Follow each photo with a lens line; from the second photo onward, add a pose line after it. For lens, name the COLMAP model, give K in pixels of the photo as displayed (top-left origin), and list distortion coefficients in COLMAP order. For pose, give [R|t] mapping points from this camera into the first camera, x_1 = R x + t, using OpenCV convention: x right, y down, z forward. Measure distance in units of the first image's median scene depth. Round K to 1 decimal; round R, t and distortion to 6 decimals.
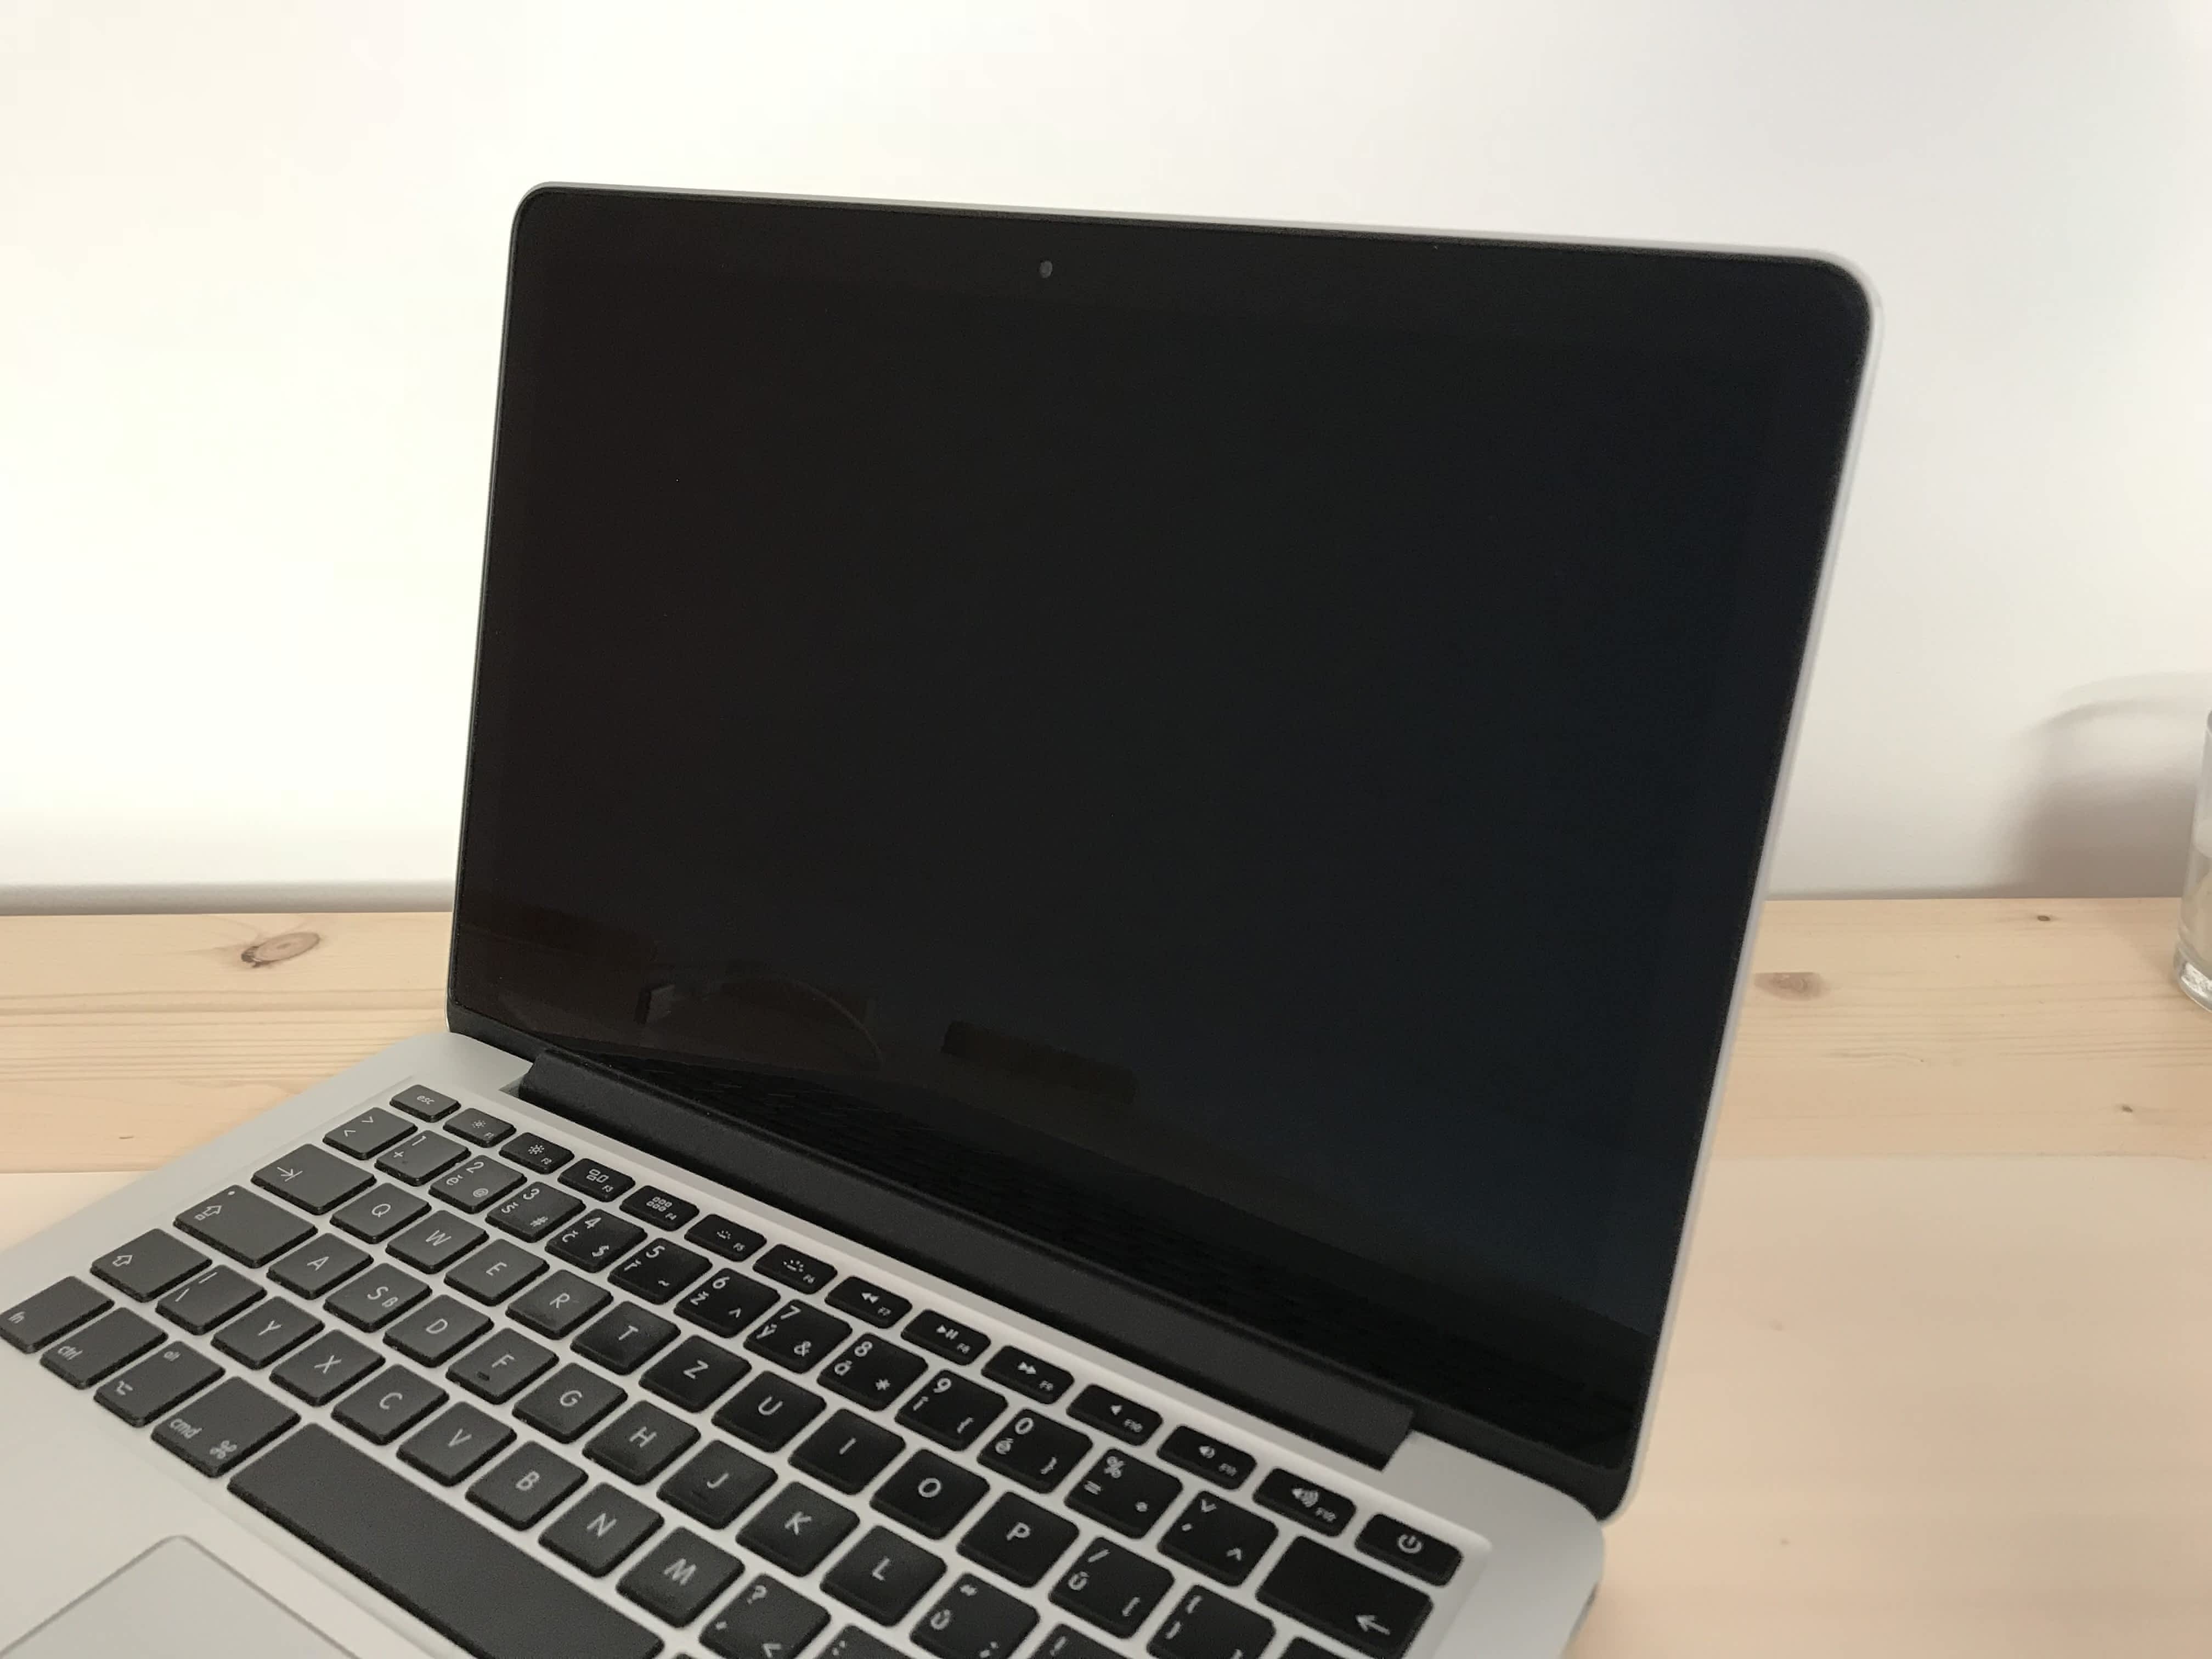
lens RADIAL K [[1832.8, 0, 1106.0], [0, 1832.8, 829.5], [0, 0, 1]] dist [-0.008970, -0.006401]
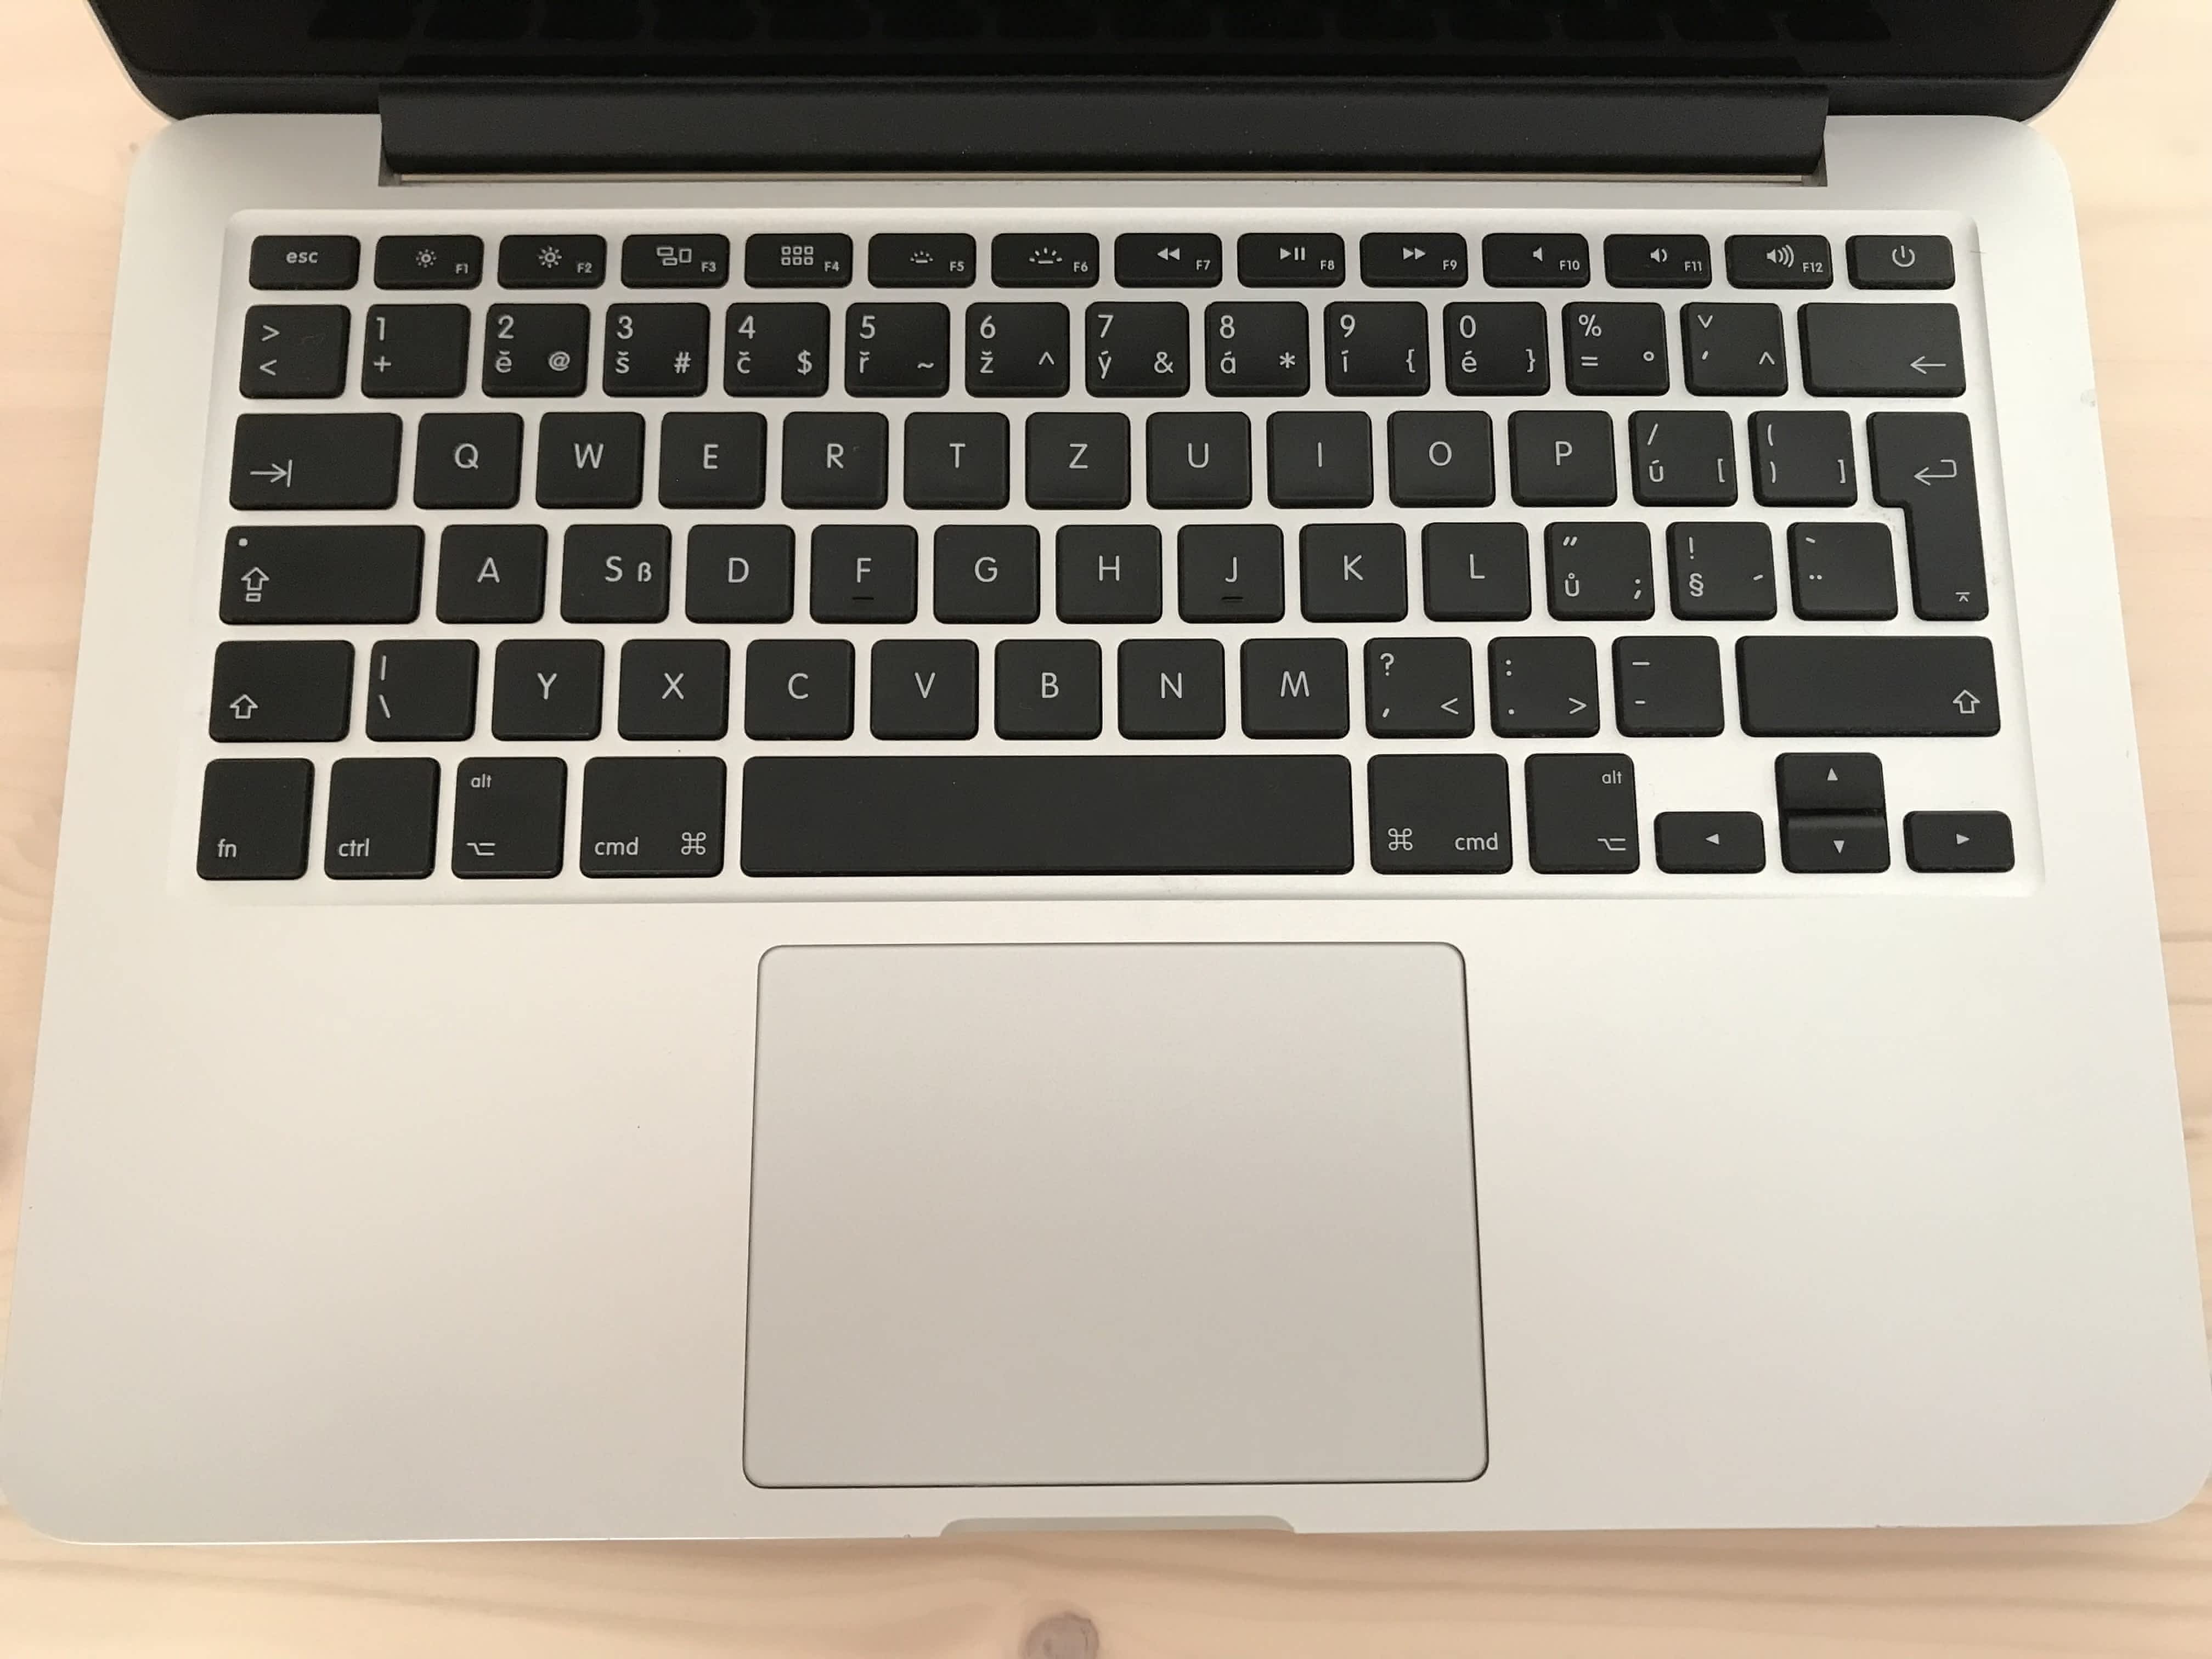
lens RADIAL K [[1832.8, 0, 1106.0], [0, 1832.8, 829.5], [0, 0, 1]] dist [-0.008970, -0.006401]
pose [[0.834266, -0.539656, 0.113010, -0.423038], [0.217543, 0.510512, 0.831897, -0.319715], [-0.506631, -0.669439, 0.543301, 0.465005]]
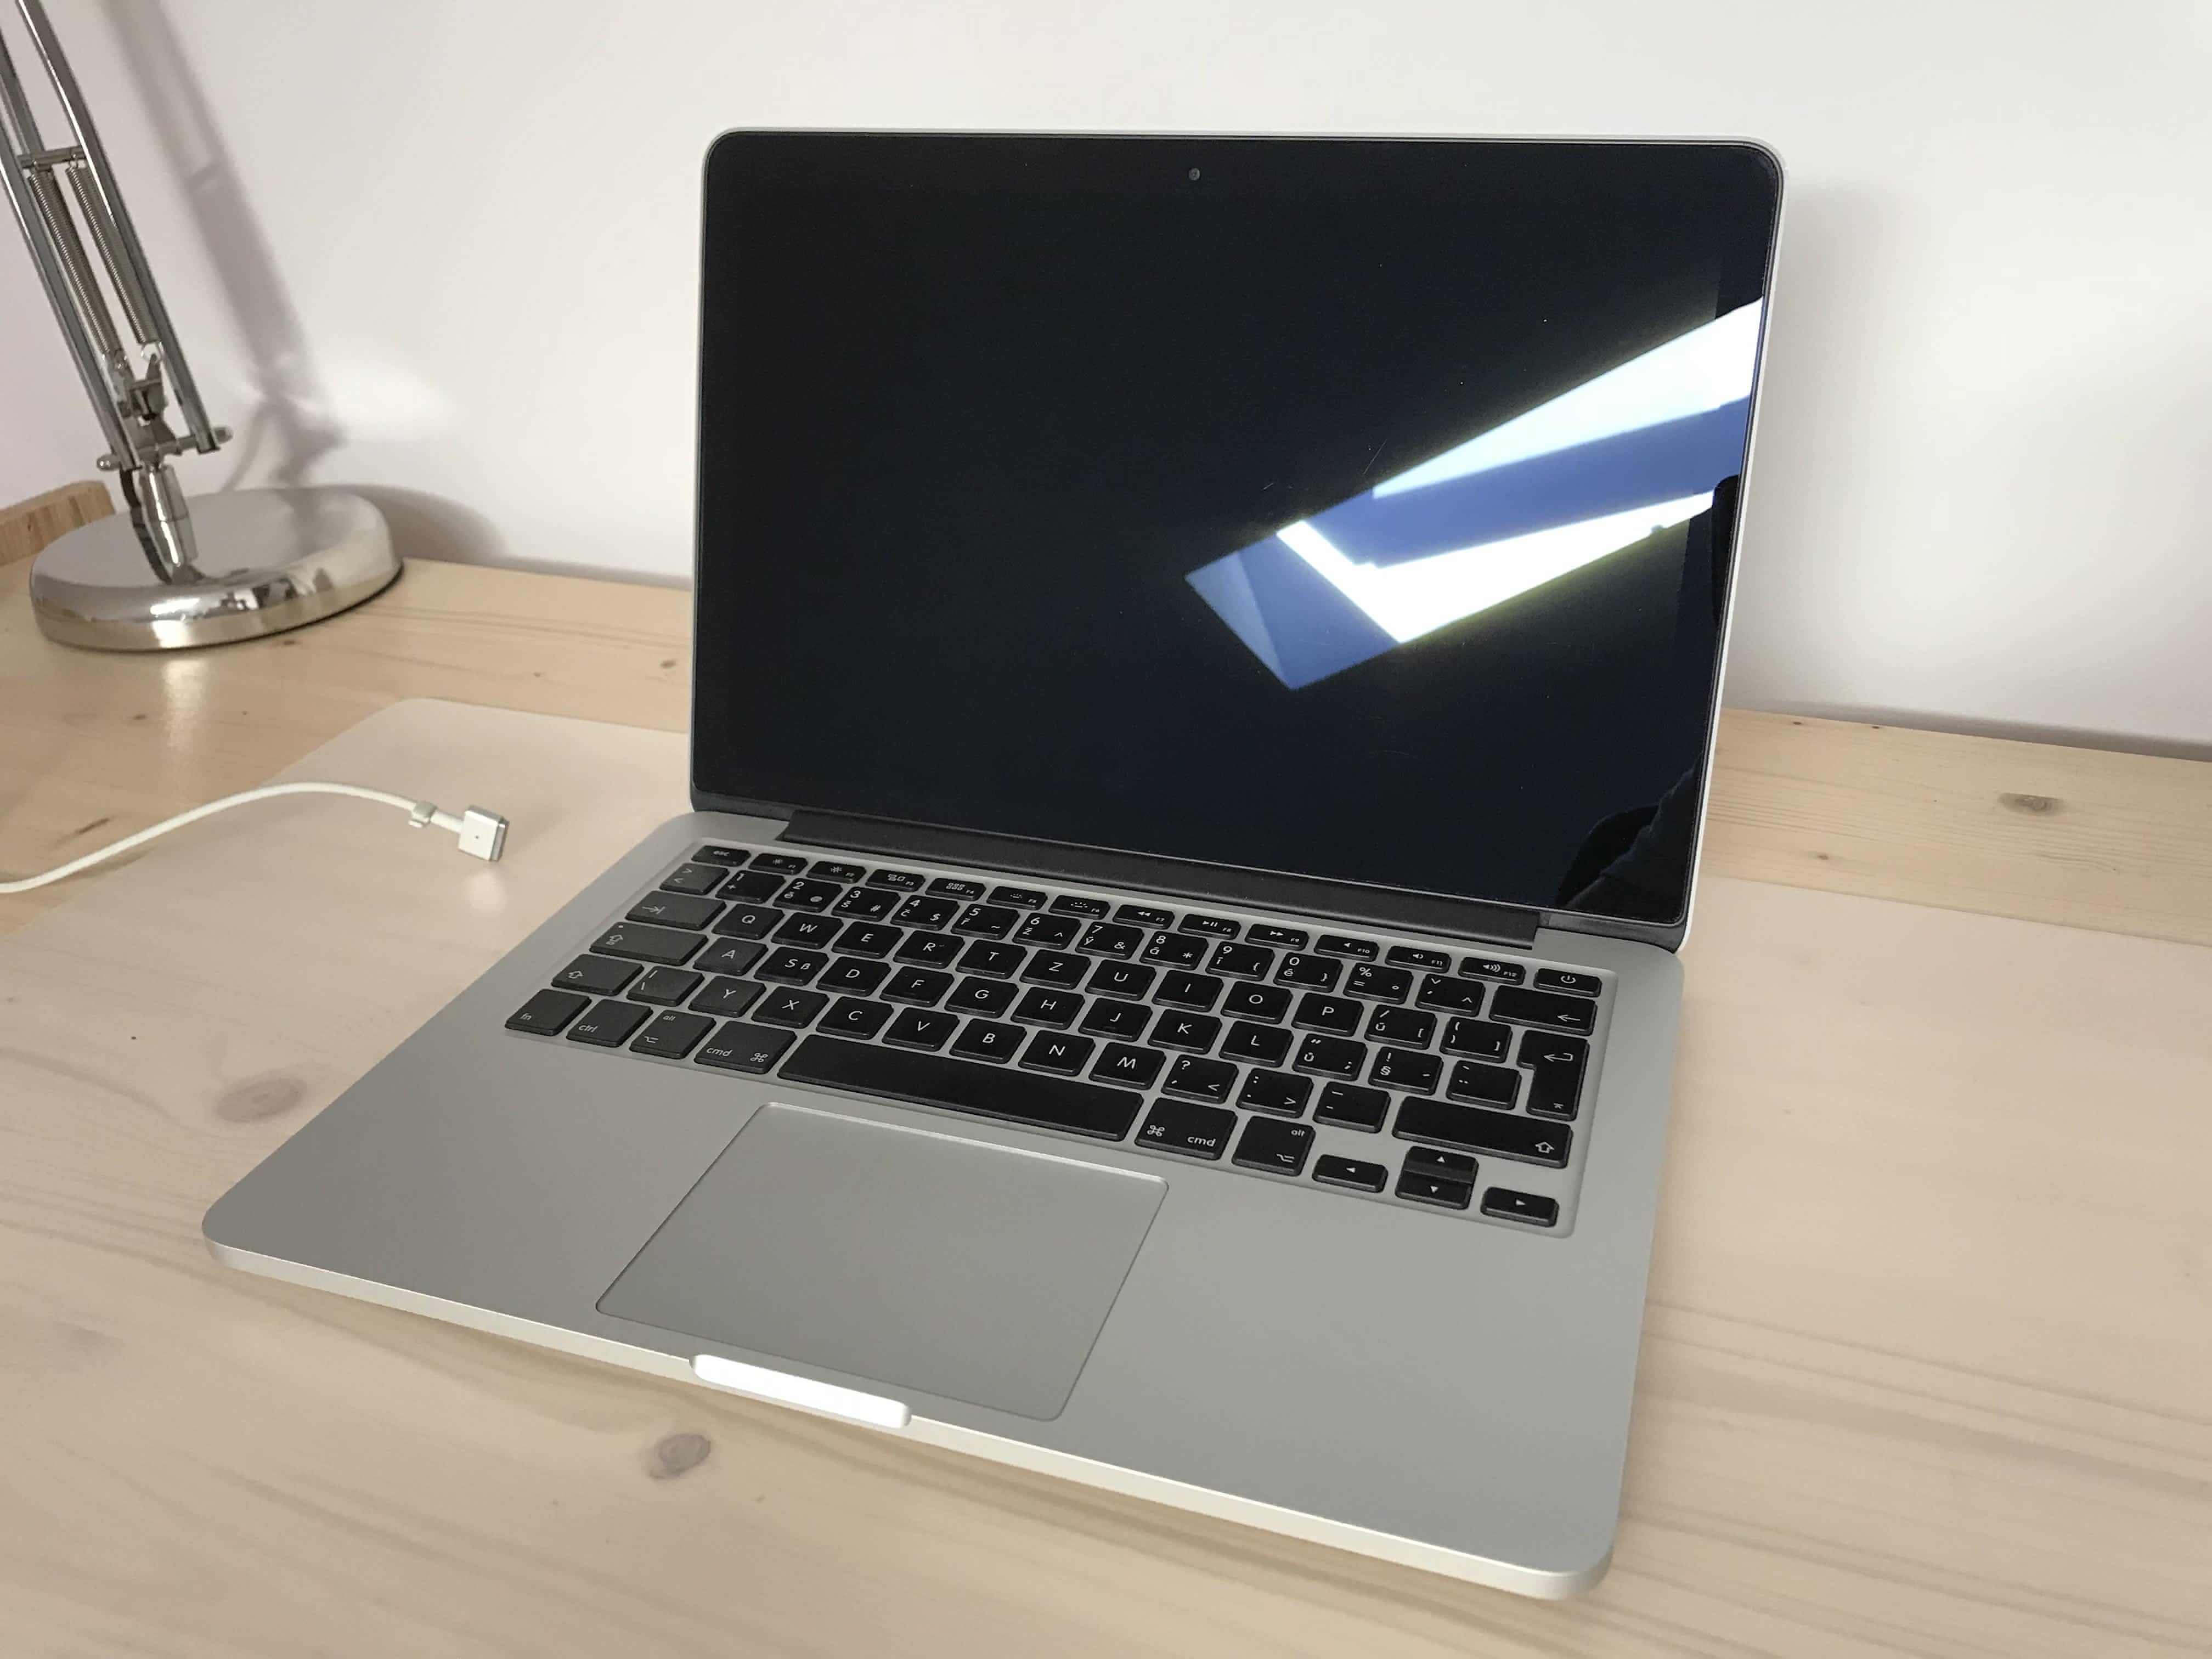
lens RADIAL K [[1832.8, 0, 1106.0], [0, 1832.8, 829.5], [0, 0, 1]] dist [-0.008970, -0.006401]
pose [[0.971751, -0.127853, 0.198377, -0.489105], [0.117479, 0.991059, 0.063260, 0.110177], [-0.204691, -0.038167, 0.978082, -0.433214]]
